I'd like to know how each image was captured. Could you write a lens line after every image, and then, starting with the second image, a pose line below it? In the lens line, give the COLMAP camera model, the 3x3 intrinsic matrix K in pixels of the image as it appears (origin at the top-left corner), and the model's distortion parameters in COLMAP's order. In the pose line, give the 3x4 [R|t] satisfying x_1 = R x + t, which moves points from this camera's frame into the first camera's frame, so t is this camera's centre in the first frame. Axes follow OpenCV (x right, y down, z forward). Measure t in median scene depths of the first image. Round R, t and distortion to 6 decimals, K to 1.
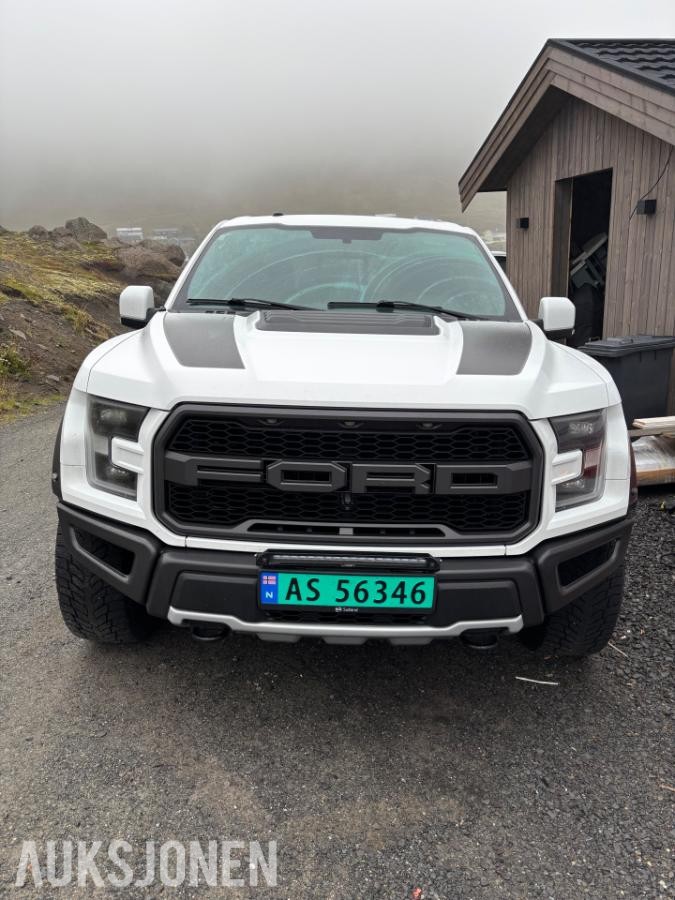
lens RADIAL K [[670.5, 0, 336.9], [0, 670.5, 456.5], [0, 0, 1]] dist [0.080687, -0.107908]
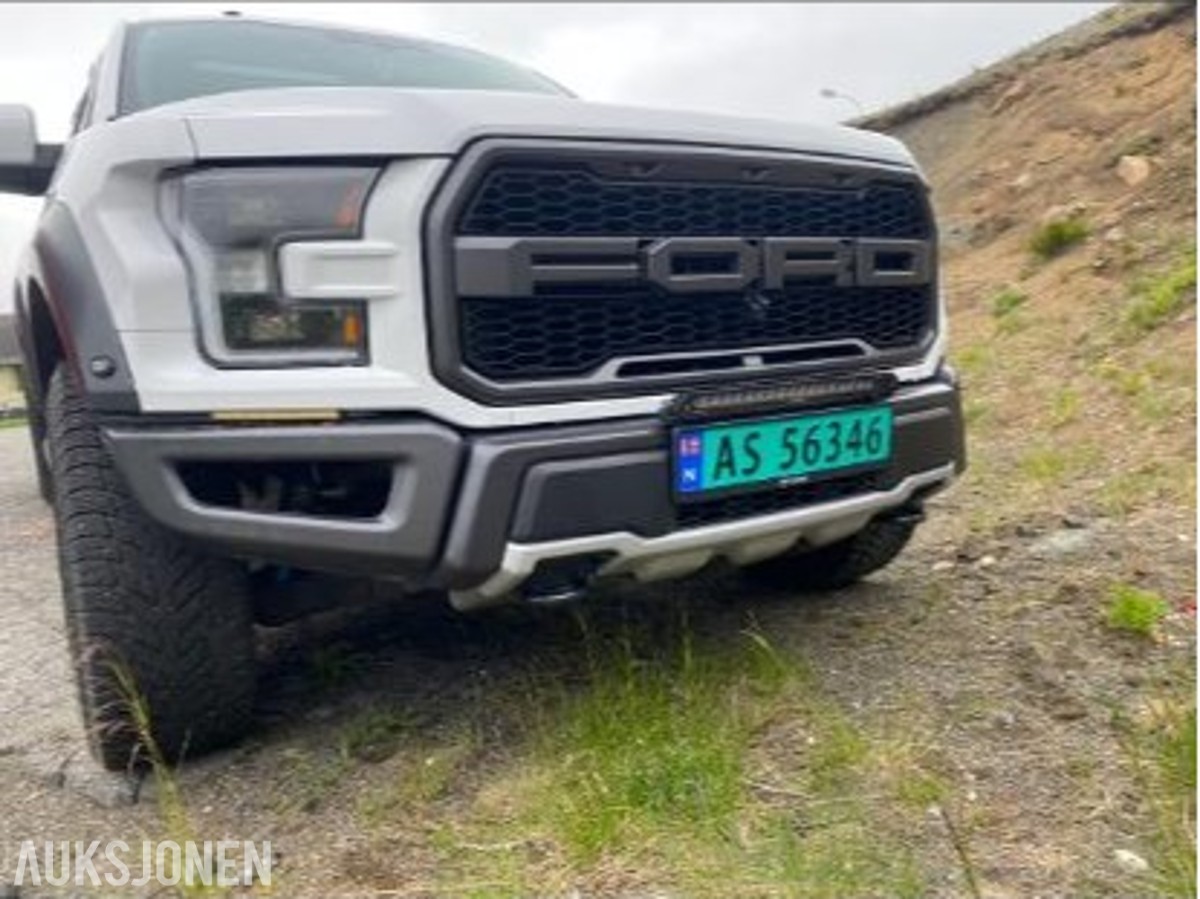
lens RADIAL K [[894.0, 0, 579.8], [0, 894.0, 444.4], [0, 0, 1]] dist [0.080687, -0.107908]
pose [[0.847969, -0.137953, 0.511779, -0.534227], [0.185227, 0.981787, -0.042258, 0.187890], [-0.496628, 0.130629, 0.858077, 0.391338]]
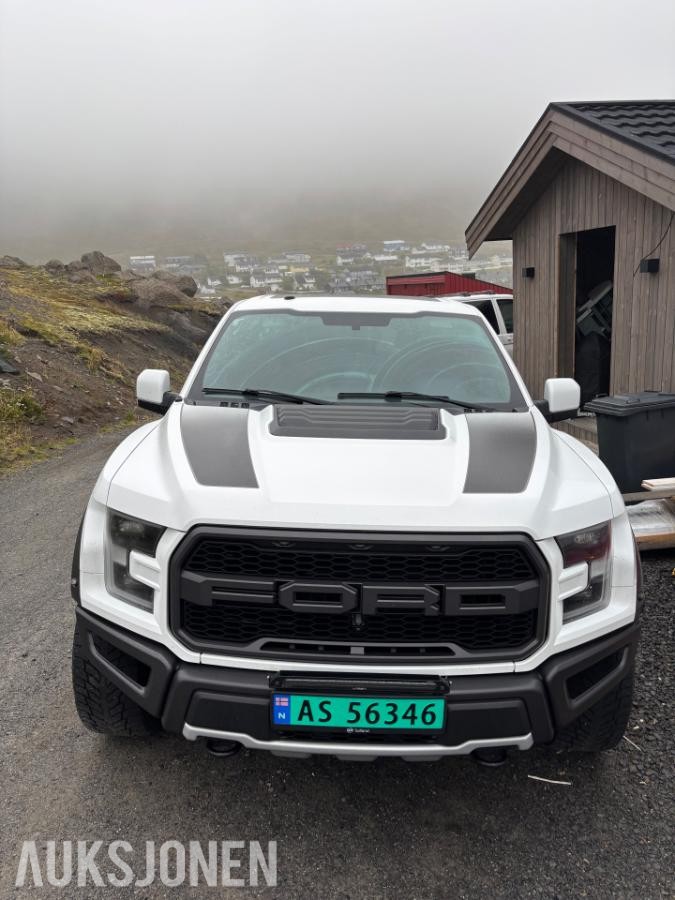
lens RADIAL K [[677.9, 0, 334.7], [0, 677.9, 441.9], [0, 0, 1]] dist [0.021671, -0.008162]
pose [[0.999830, -0.004163, -0.017949, -0.000417], [0.003156, 0.998441, -0.055728, -0.144610], [0.018153, 0.055662, 0.998285, -0.045465]]
